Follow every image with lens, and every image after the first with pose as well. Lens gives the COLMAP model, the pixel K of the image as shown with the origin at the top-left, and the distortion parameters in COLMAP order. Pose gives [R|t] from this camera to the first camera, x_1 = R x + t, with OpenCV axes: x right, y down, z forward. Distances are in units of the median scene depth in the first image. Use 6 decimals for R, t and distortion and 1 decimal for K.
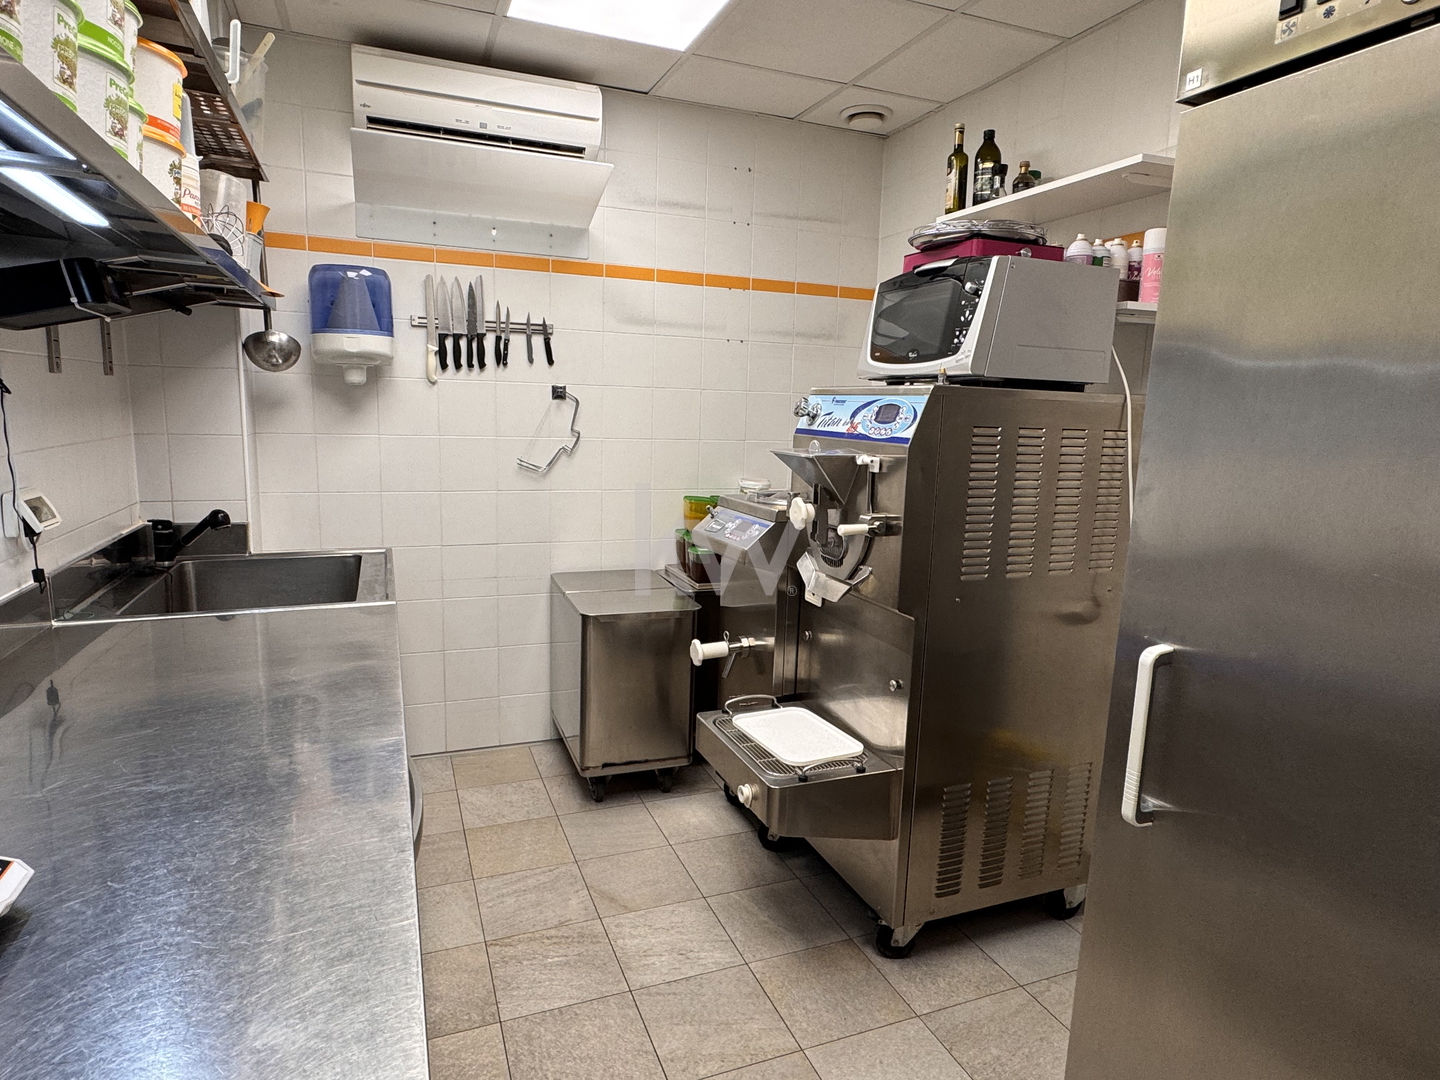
lens RADIAL K [[829.0, 0, 720.6], [0, 829.0, 535.3], [0, 0, 1]] dist [-0.001014, 0.000594]
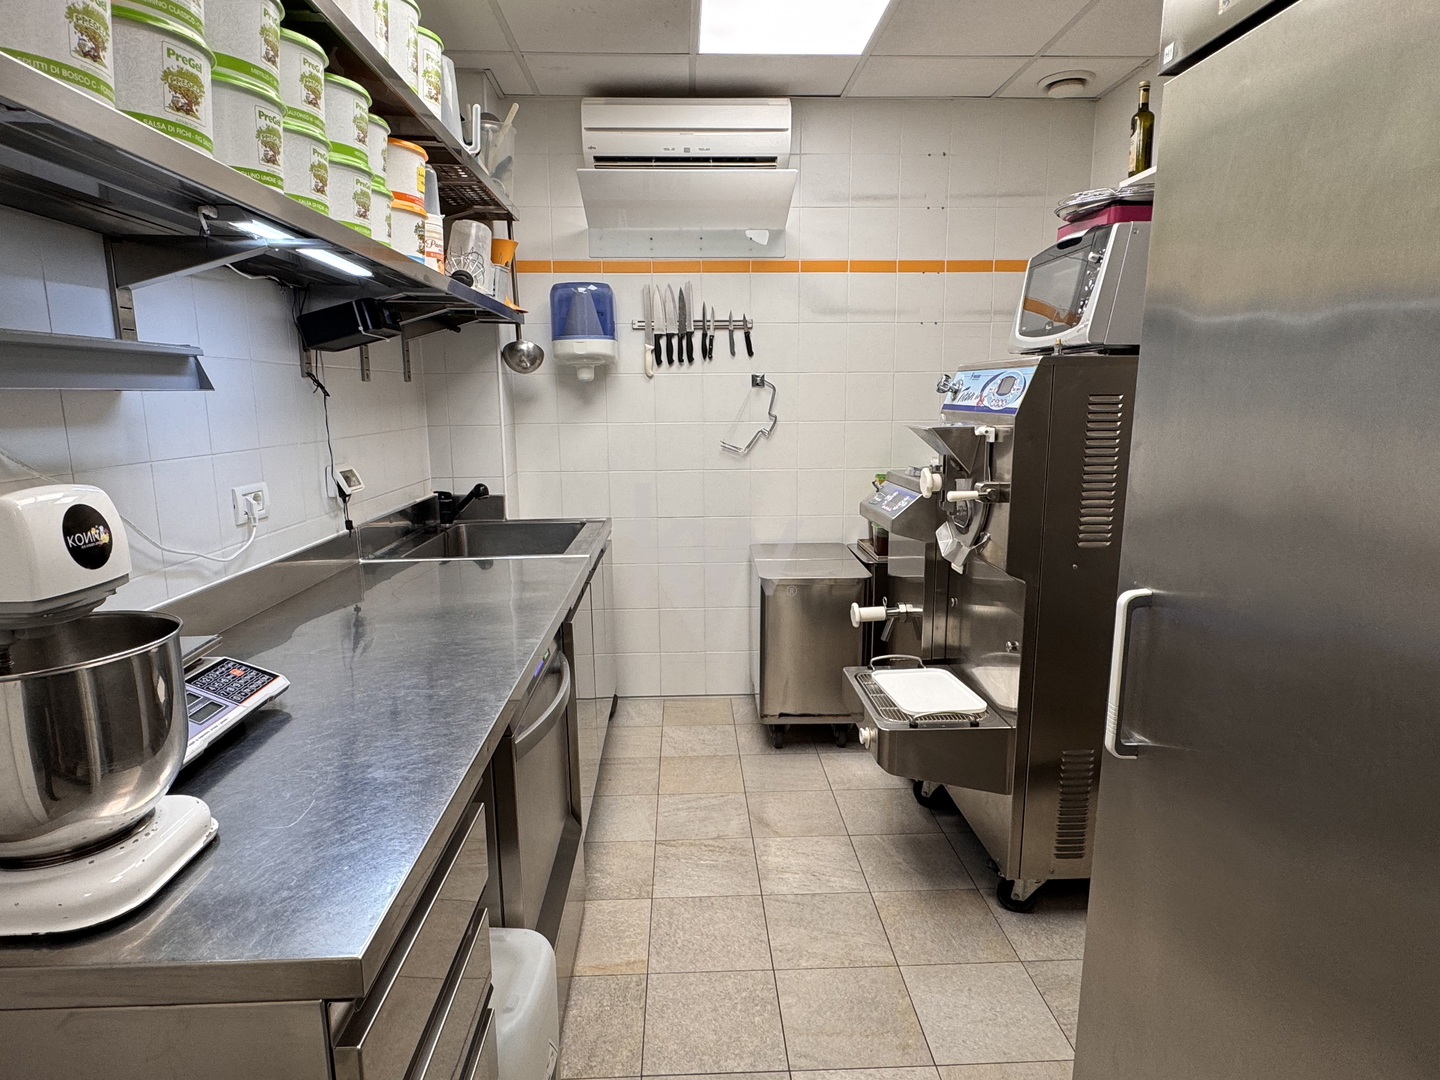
lens RADIAL K [[832.9, 0, 720.0], [0, 832.9, 540.0], [0, 0, 1]] dist [-0.001841, -0.000250]
pose [[0.941944, 0.020292, -0.335157, 0.171132], [-0.014912, 0.999715, 0.018620, 0.026103], [0.335439, -0.012541, 0.941978, -0.086531]]
